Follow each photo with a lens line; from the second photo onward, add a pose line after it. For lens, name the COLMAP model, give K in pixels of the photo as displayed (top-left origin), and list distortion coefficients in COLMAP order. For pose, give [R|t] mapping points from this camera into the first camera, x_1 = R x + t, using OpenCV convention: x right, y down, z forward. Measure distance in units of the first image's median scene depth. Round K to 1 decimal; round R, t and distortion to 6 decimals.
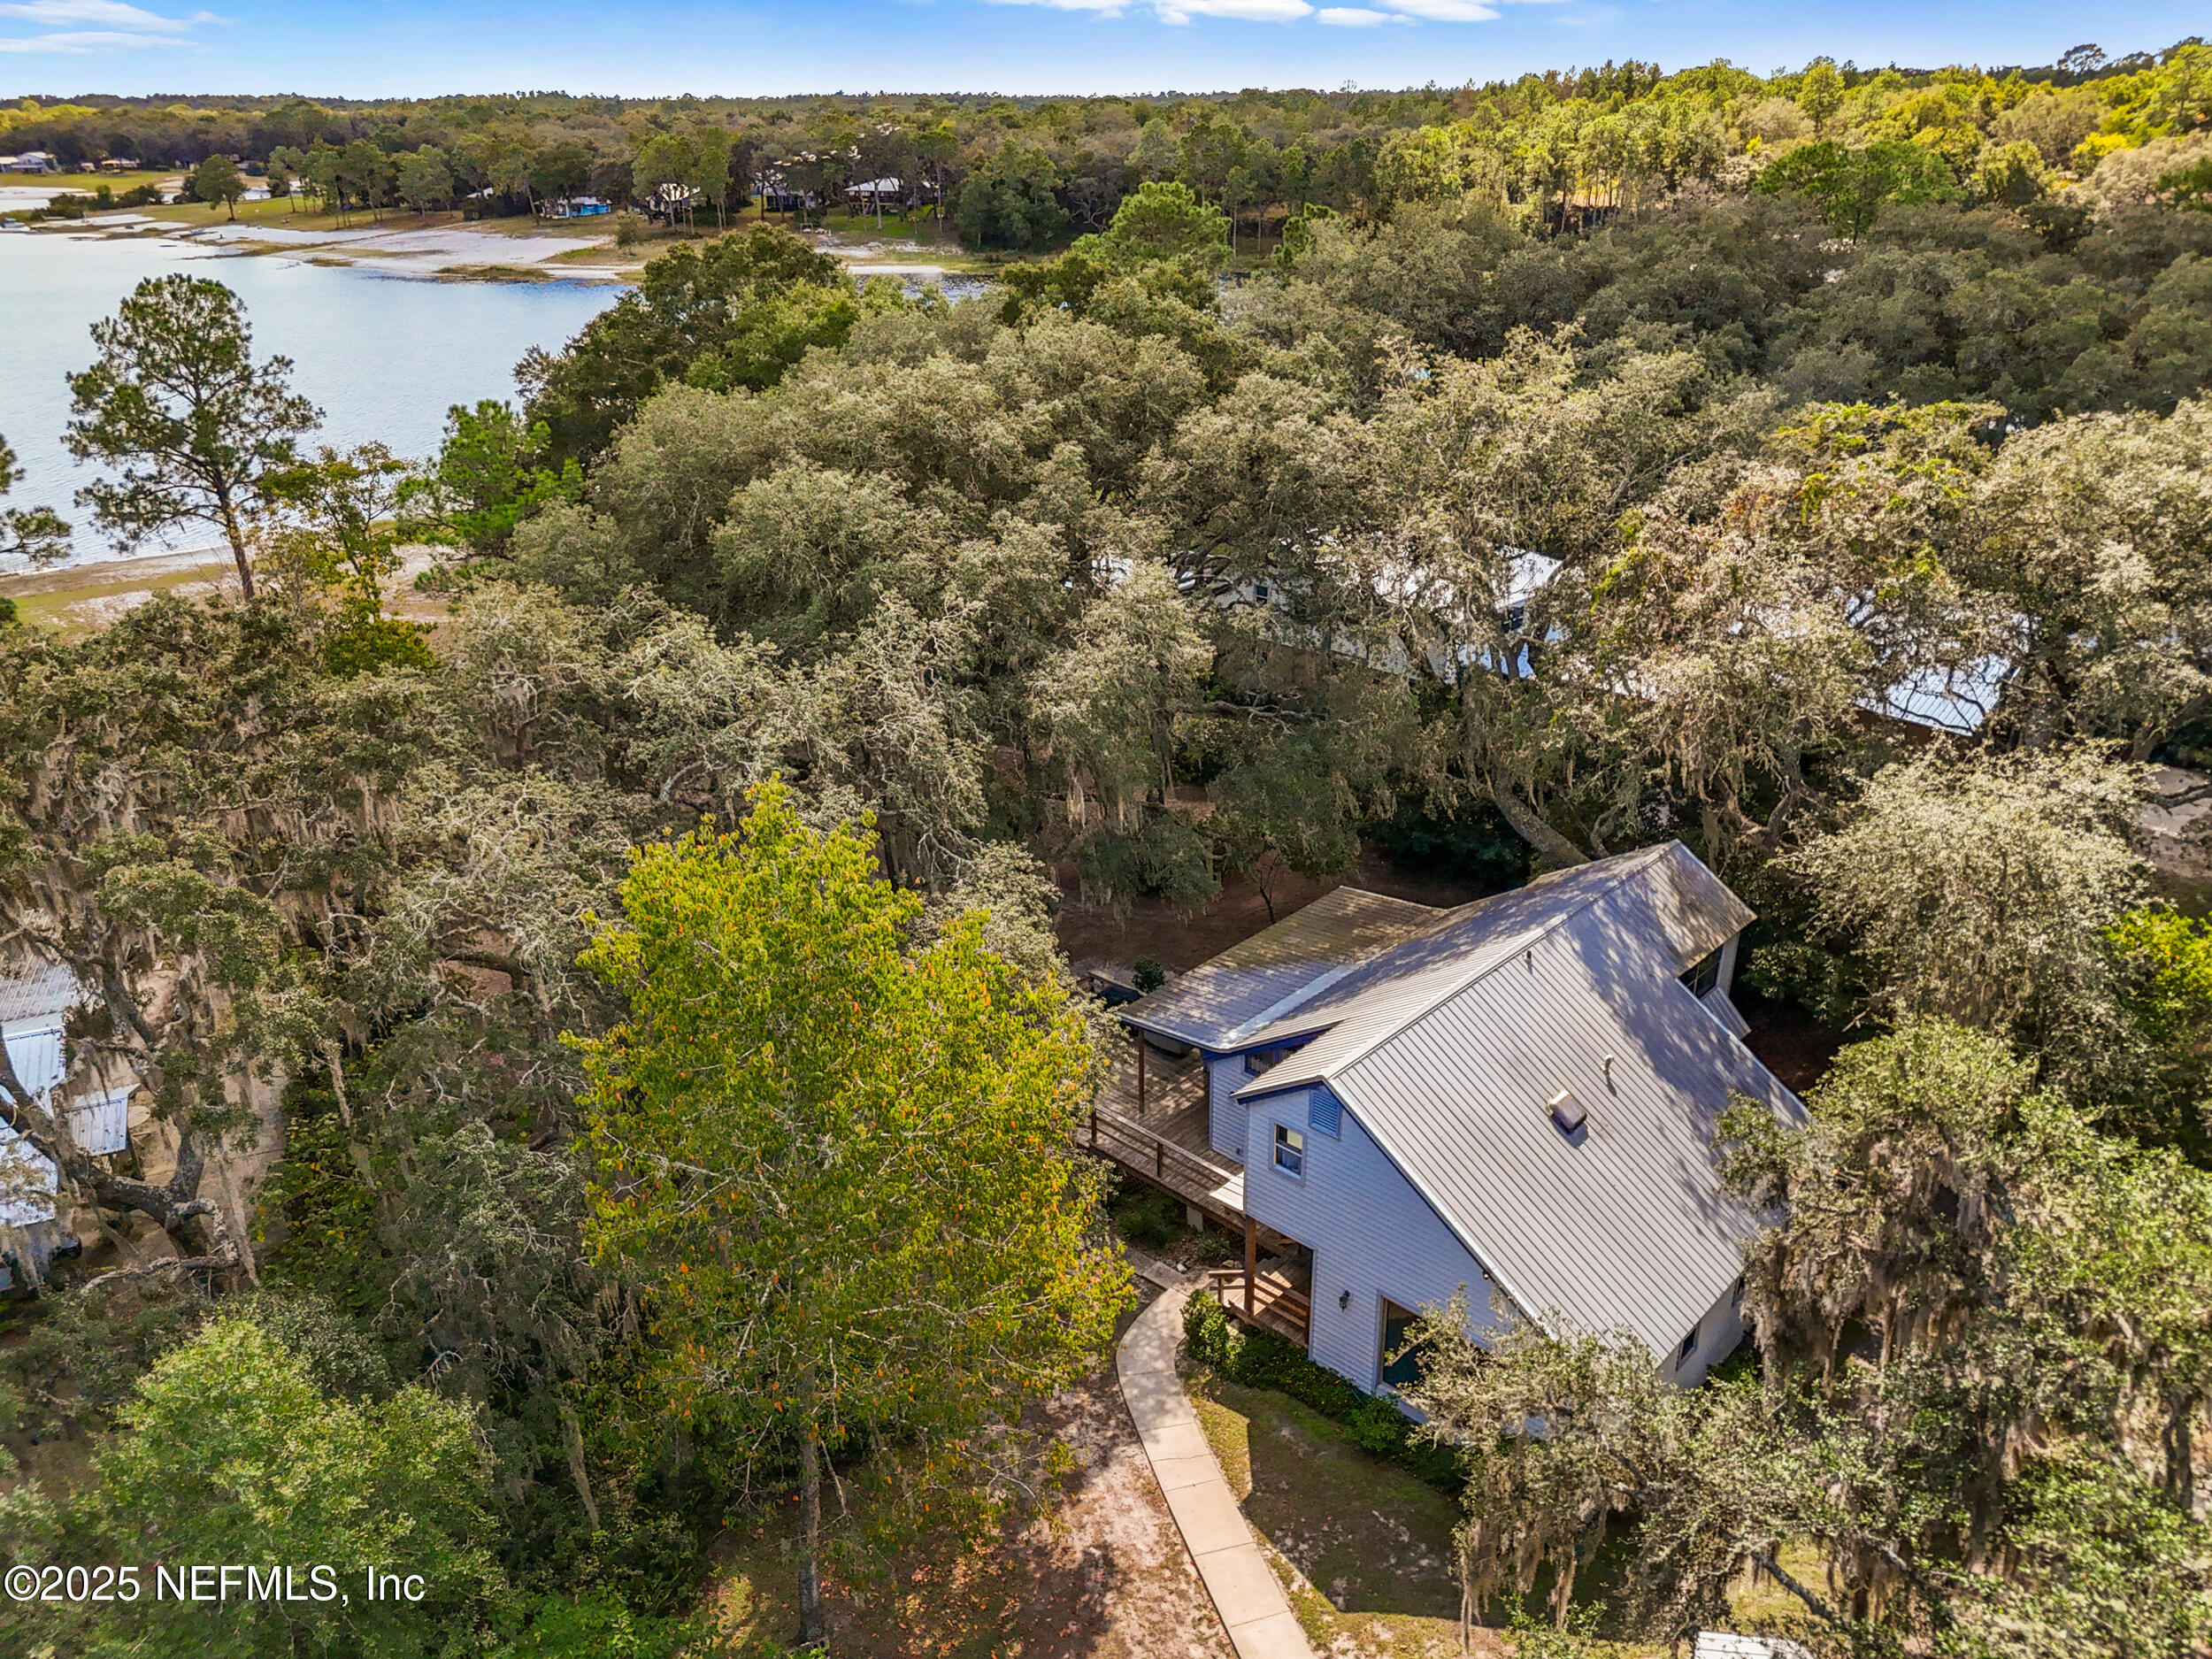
lens RADIAL K [[1633.0, 0, 1104.6], [0, 1633.0, 829.6], [0, 0, 1]] dist [0.036984, -0.014403]
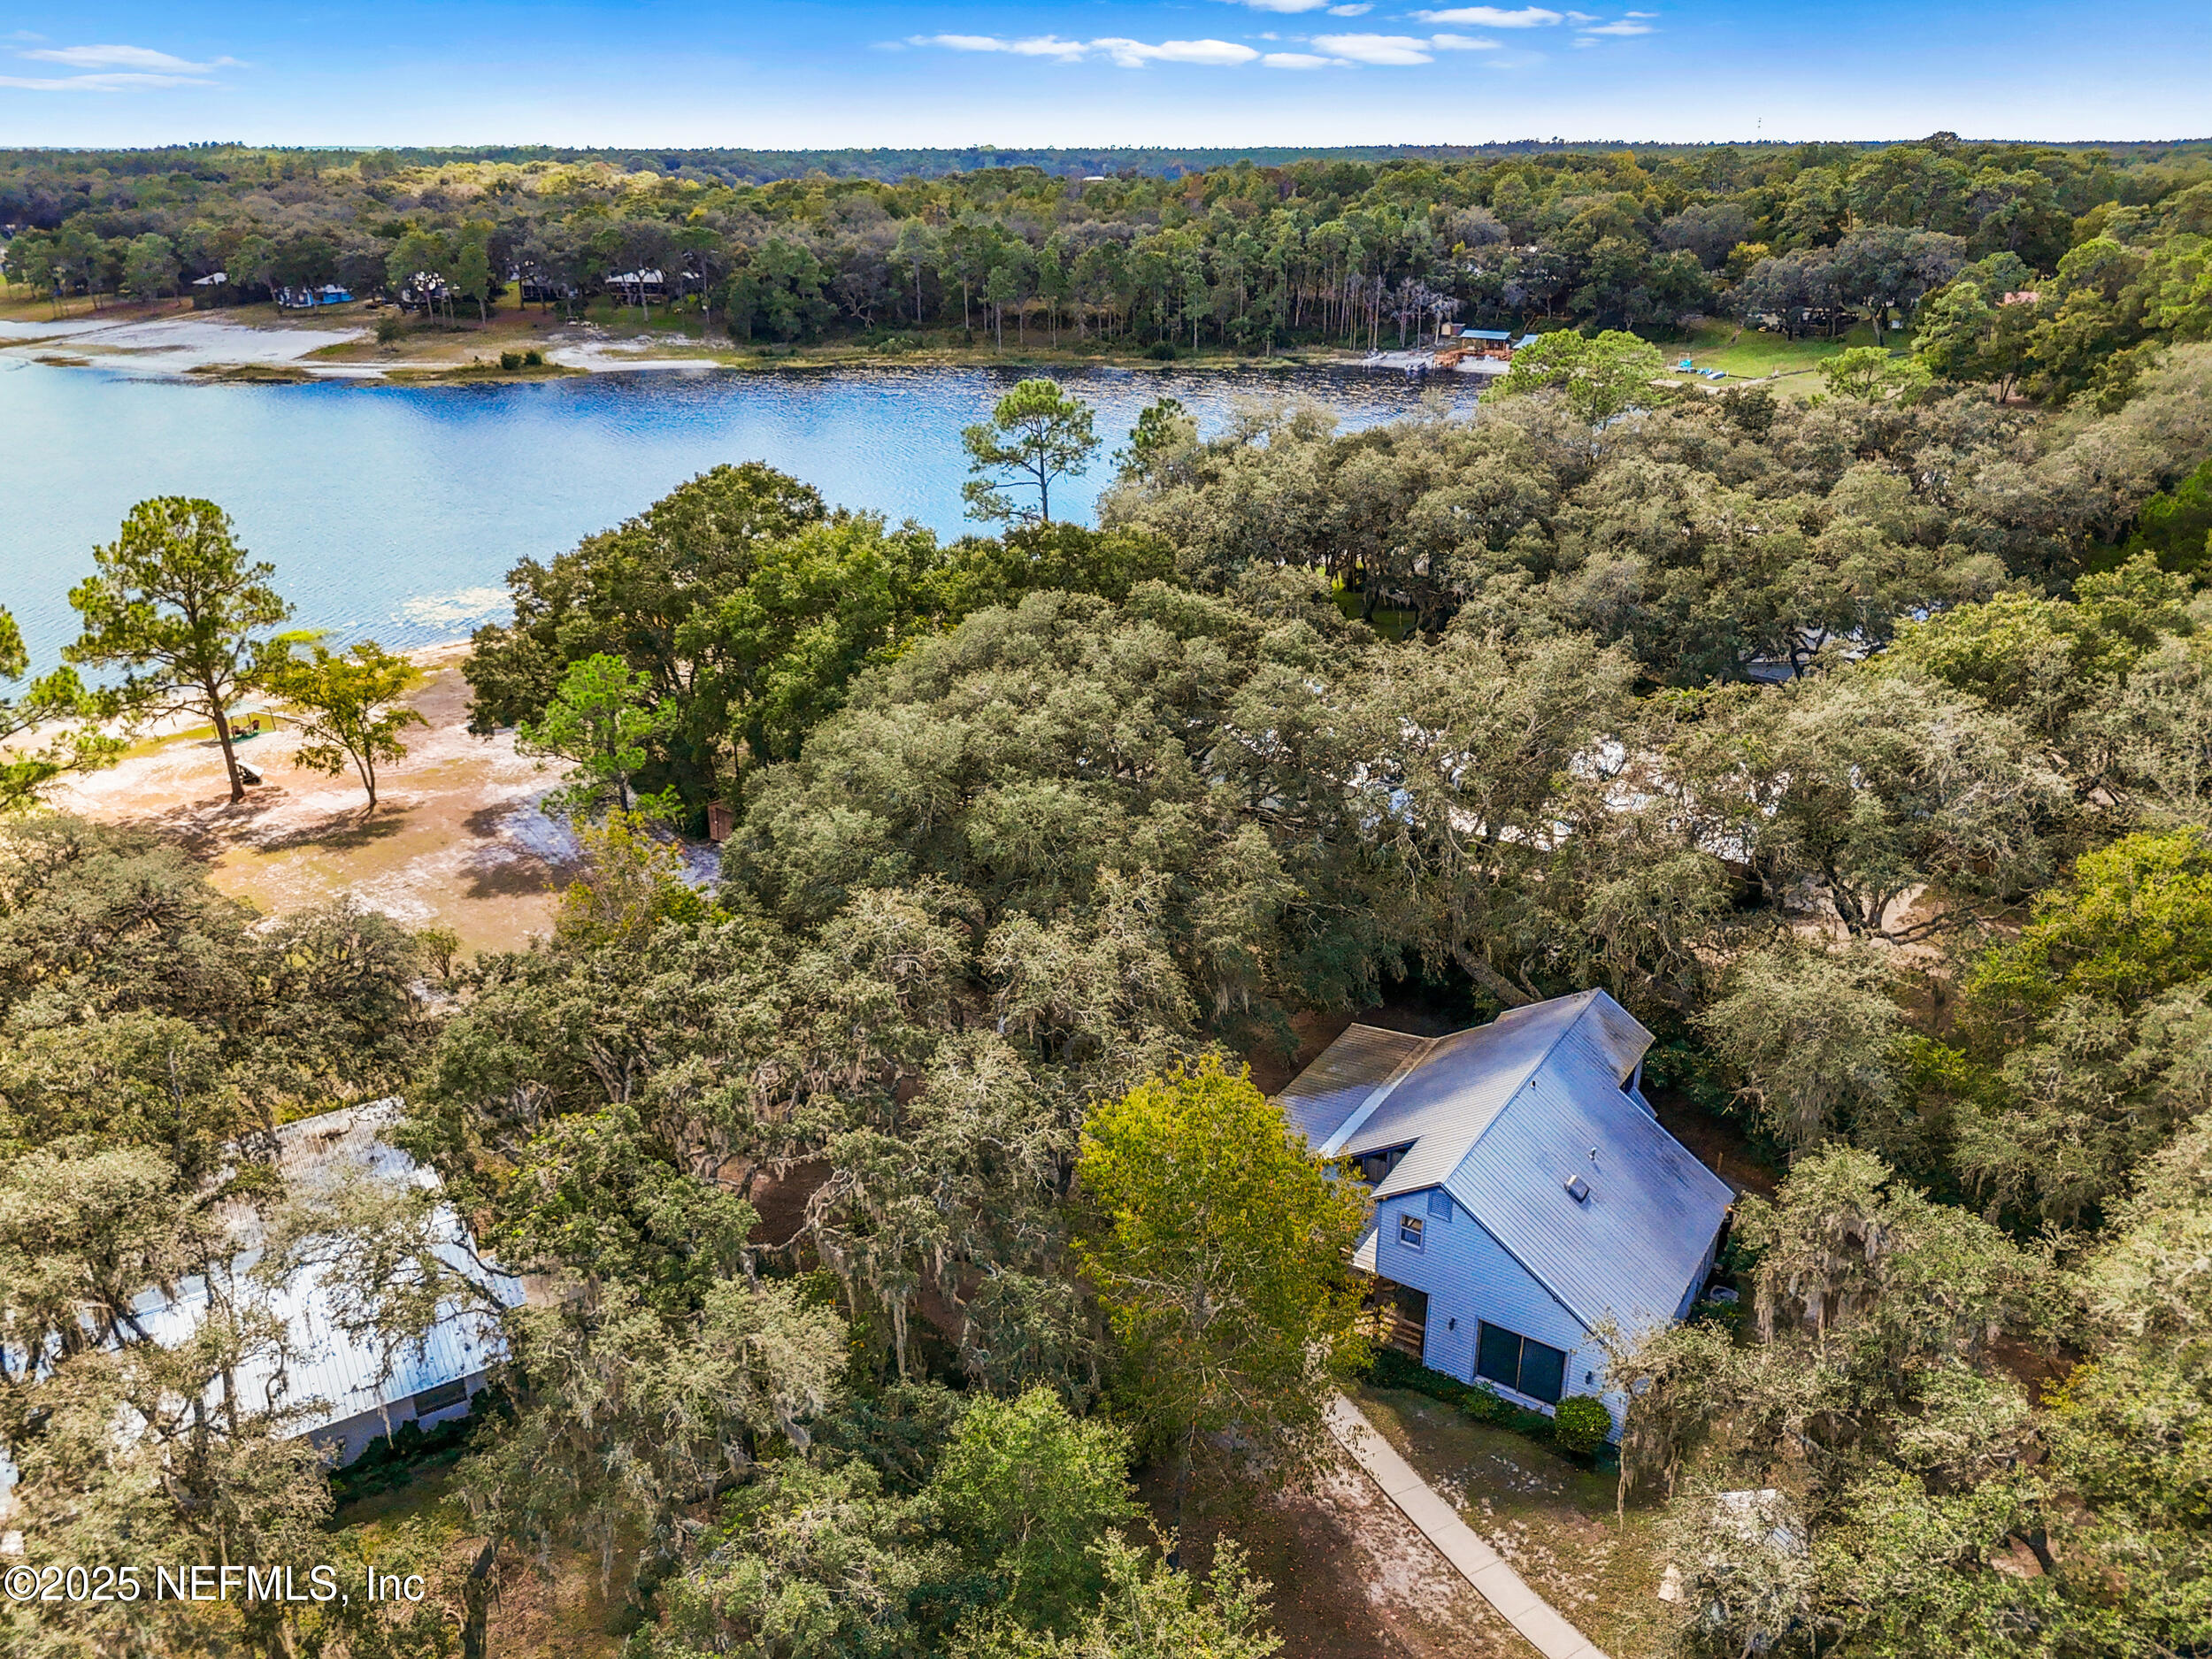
lens RADIAL K [[1633.0, 0, 1103.4], [0, 1633.0, 831.0], [0, 0, 1]] dist [0.036984, -0.014403]
pose [[0.986359, -0.055623, 0.154928, -0.269121], [0.059259, 0.998063, -0.018944, -0.115125], [-0.153575, 0.027866, 0.987744, -0.337815]]
